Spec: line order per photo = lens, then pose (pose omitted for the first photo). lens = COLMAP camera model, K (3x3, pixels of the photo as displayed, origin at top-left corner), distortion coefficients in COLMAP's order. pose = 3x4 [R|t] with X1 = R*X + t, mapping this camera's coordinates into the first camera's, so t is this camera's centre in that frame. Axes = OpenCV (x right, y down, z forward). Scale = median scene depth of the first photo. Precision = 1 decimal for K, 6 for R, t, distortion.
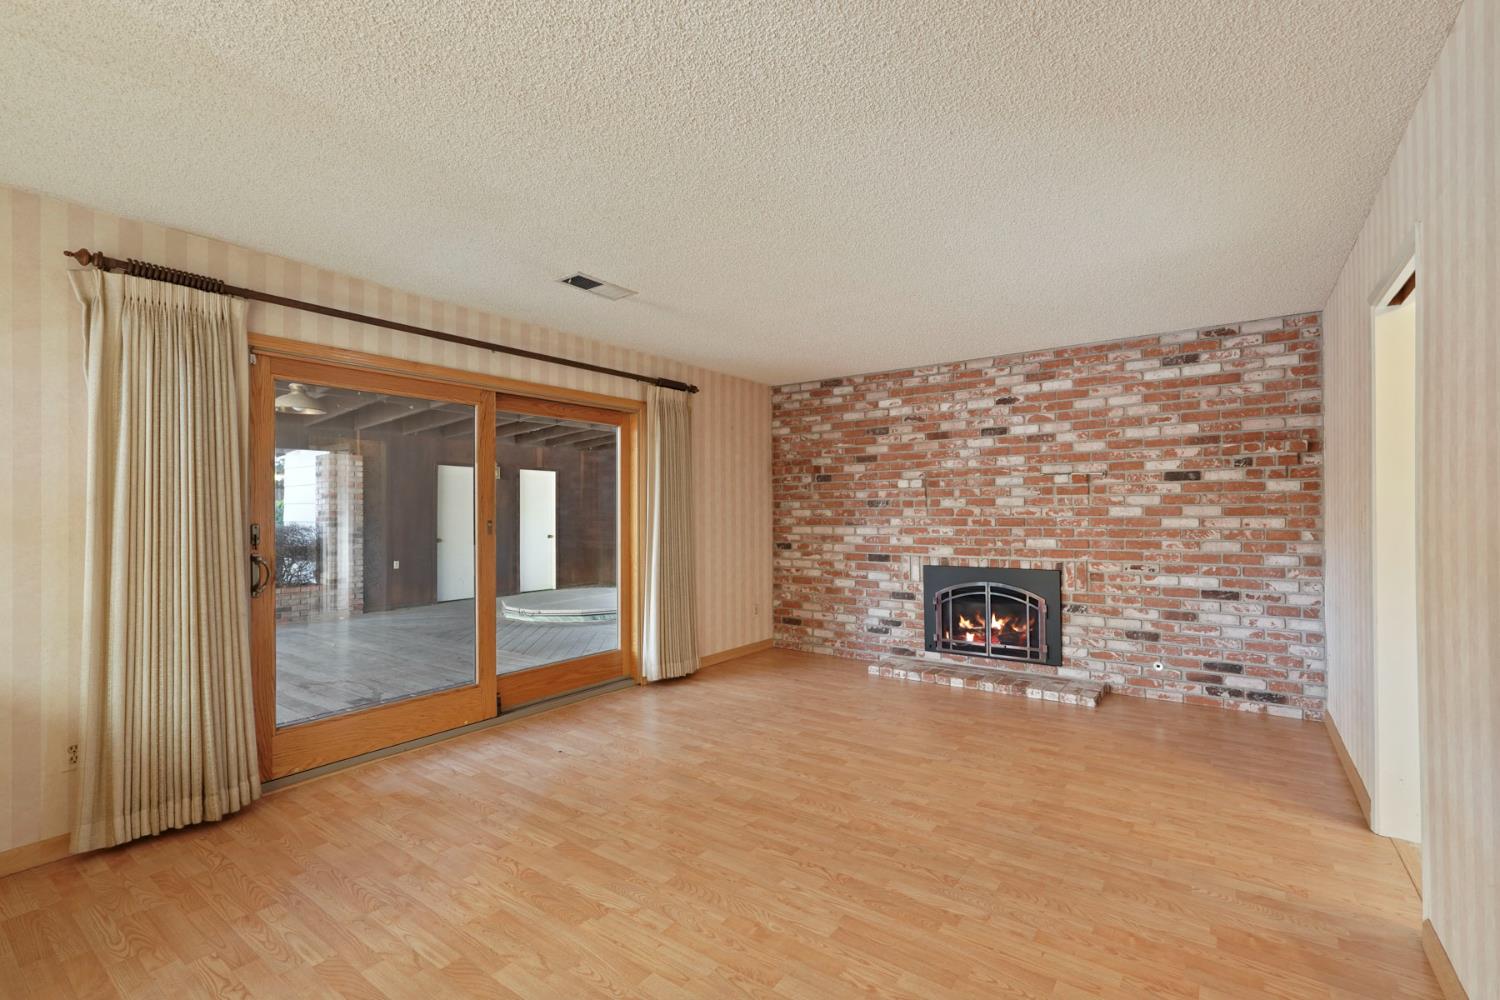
lens RADIAL K [[678.0, 0, 748.8], [0, 678.0, 507.2], [0, 0, 1]] dist [-0.001521, 0.000459]
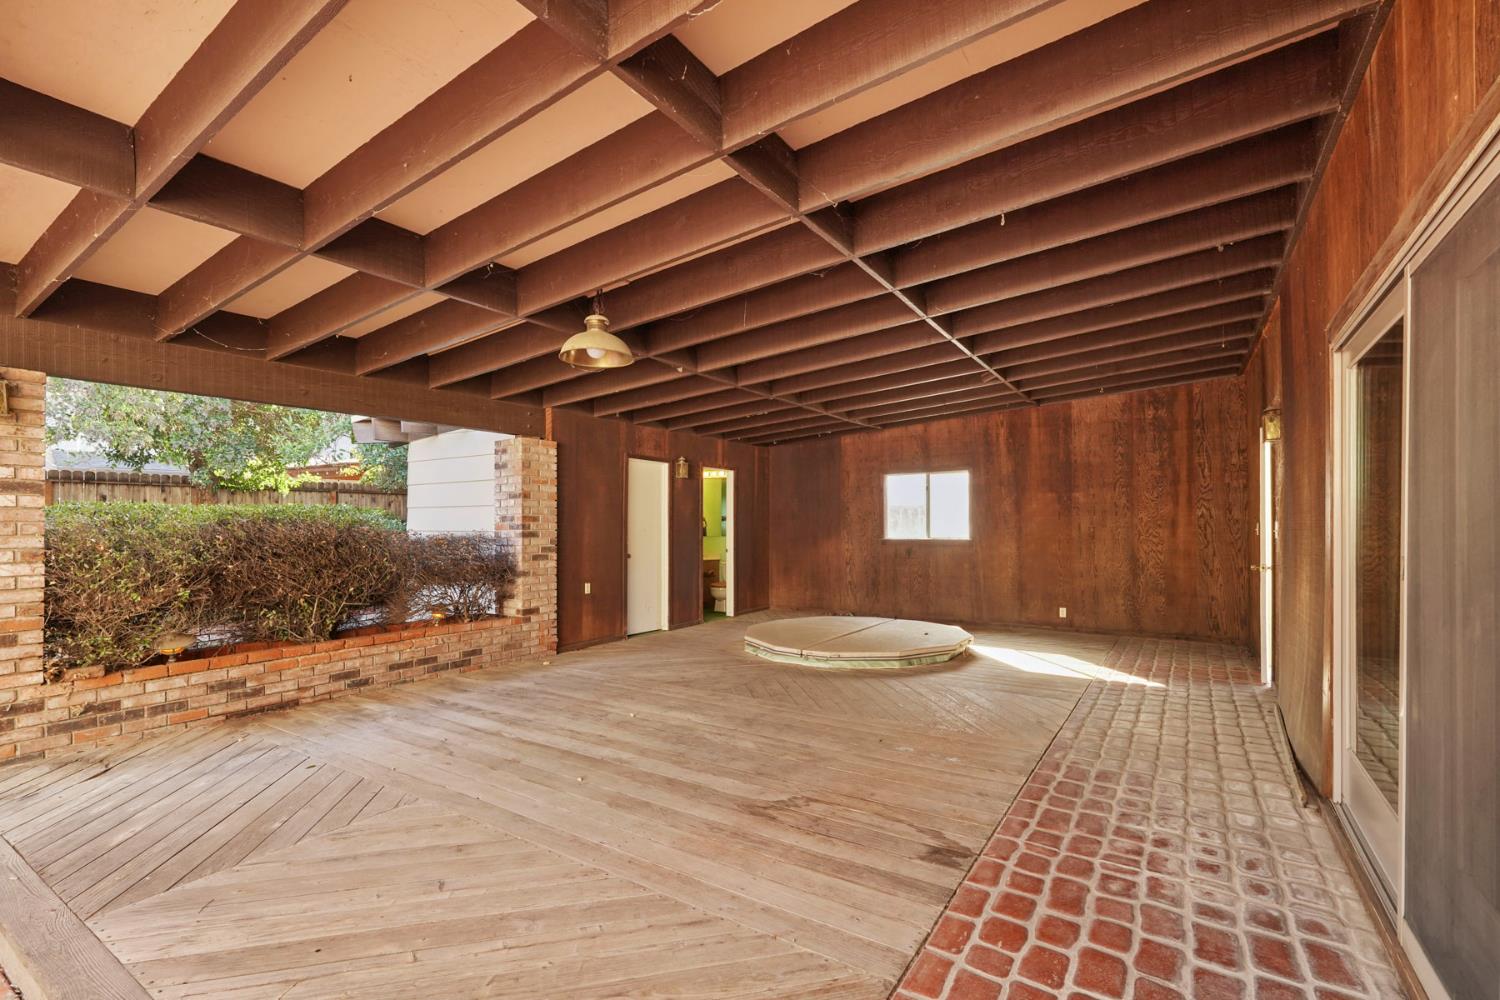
lens RADIAL K [[673.7, 0, 748.4], [0, 673.7, 525.2], [0, 0, 1]] dist [-0.005179, 0.000221]
pose [[0.997847, 0.007423, 0.065162, -0.415178], [-0.007871, 0.999947, 0.006610, 0.009132], [-0.065110, -0.007109, 0.997853, 0.255663]]
